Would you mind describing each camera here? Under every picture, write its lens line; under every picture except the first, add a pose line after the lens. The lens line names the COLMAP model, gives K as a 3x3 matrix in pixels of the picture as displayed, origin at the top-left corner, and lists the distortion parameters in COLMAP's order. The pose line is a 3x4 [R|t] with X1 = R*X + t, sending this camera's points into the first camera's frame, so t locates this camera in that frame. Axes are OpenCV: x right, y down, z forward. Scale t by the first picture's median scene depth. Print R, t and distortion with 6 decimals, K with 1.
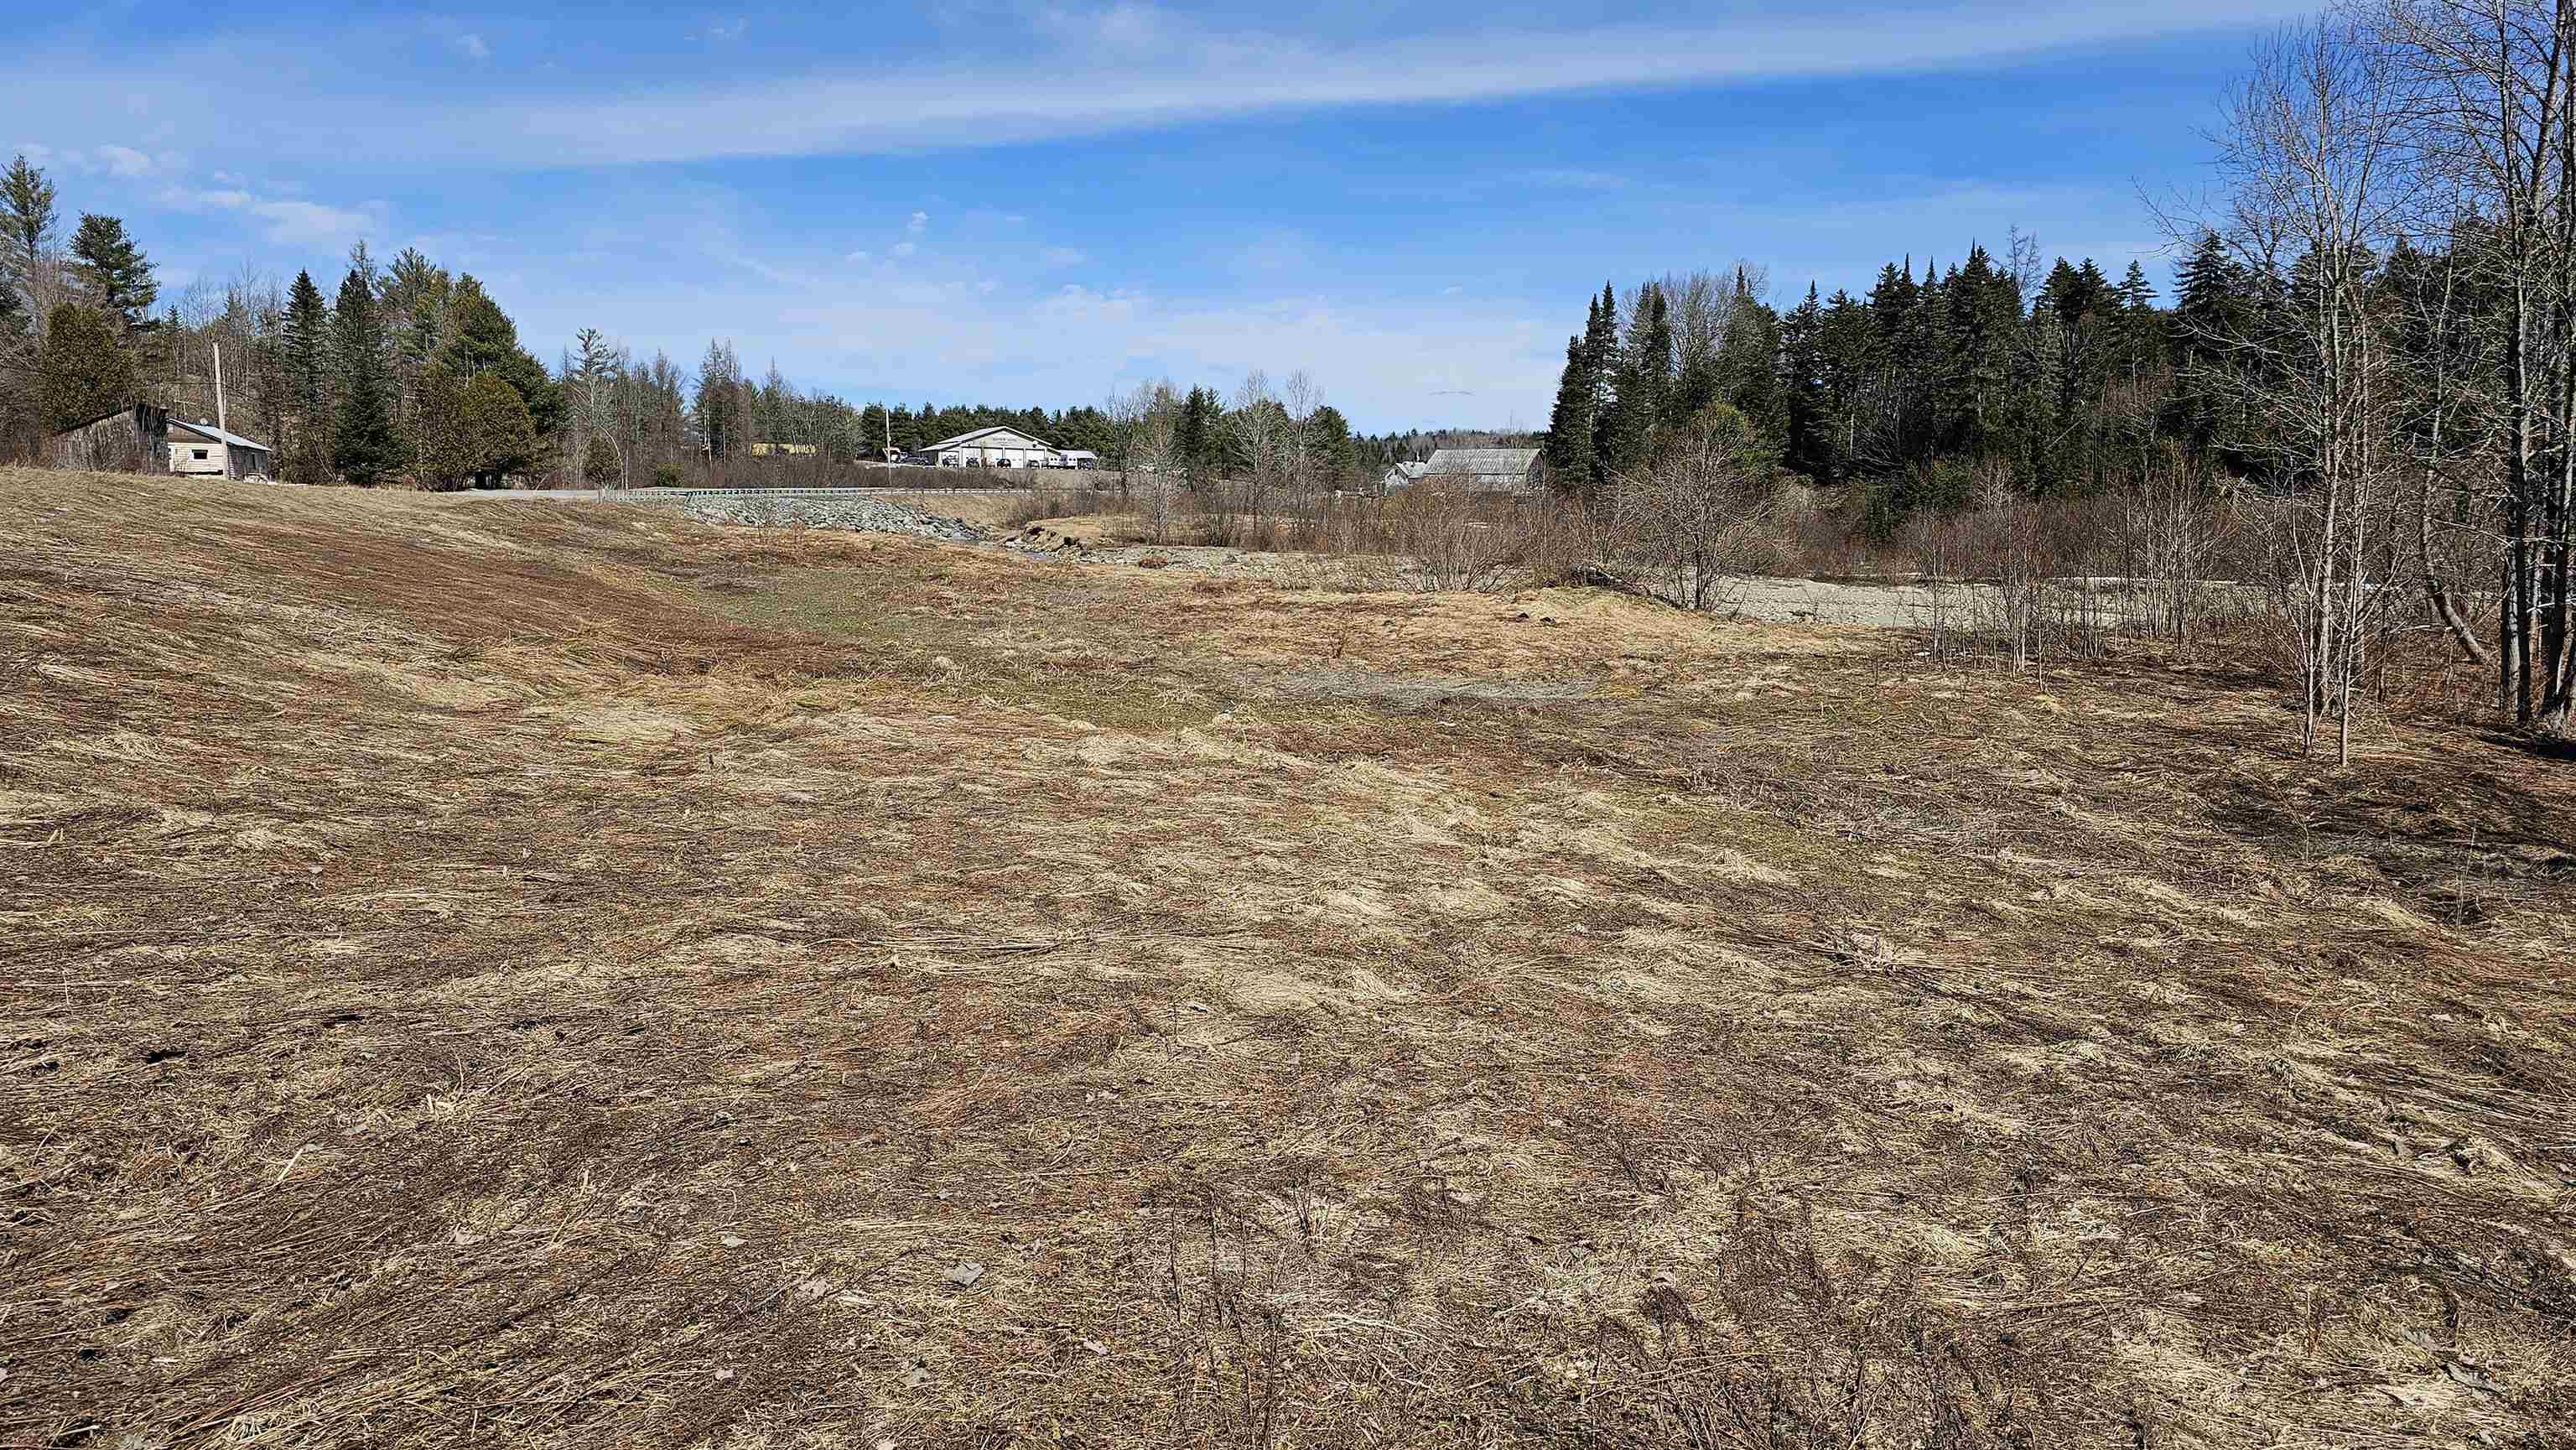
lens RADIAL K [[1685.8, 0, 1292.1], [0, 1685.8, 744.2], [0, 0, 1]] dist [0.075148, -0.075917]
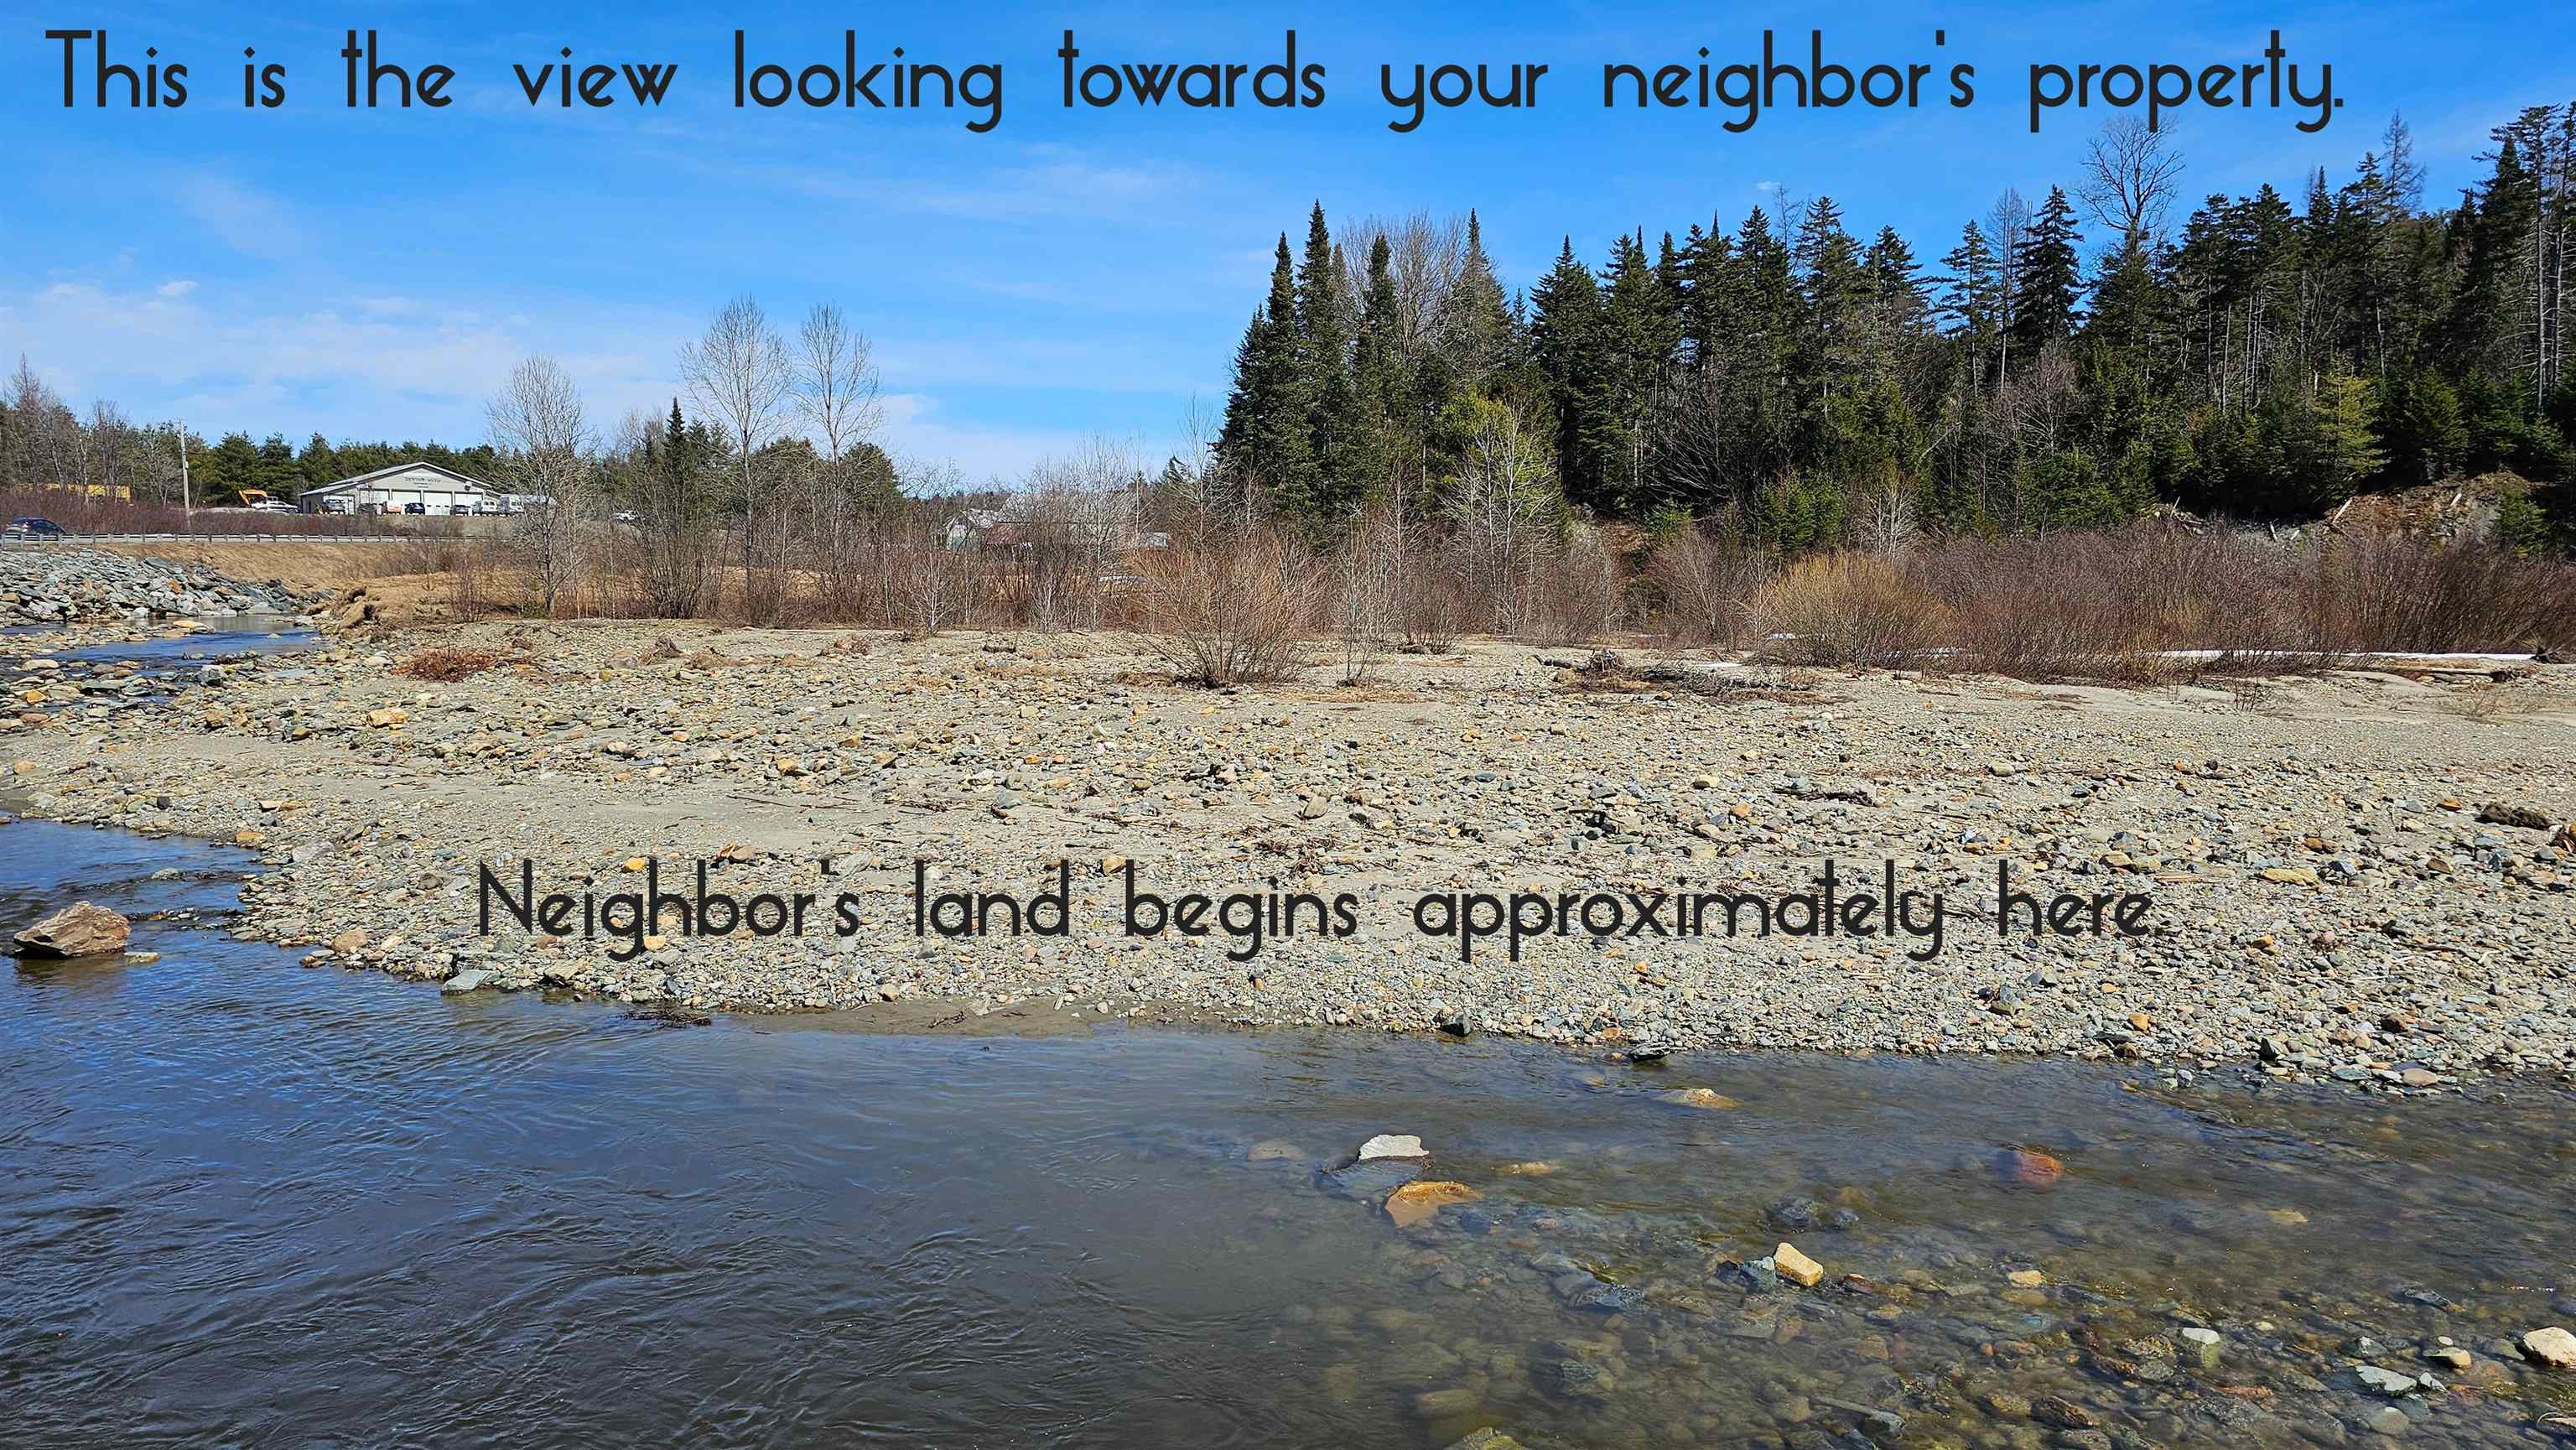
lens RADIAL K [[1685.8, 0, 1280.7], [0, 1685.8, 724.6], [0, 0, 1]] dist [0.075148, -0.075917]
pose [[0.966620, -0.031461, 0.254275, 0.001691], [0.044141, 0.998042, -0.044312, -0.022694], [-0.252383, 0.054057, 0.966116, 0.190038]]
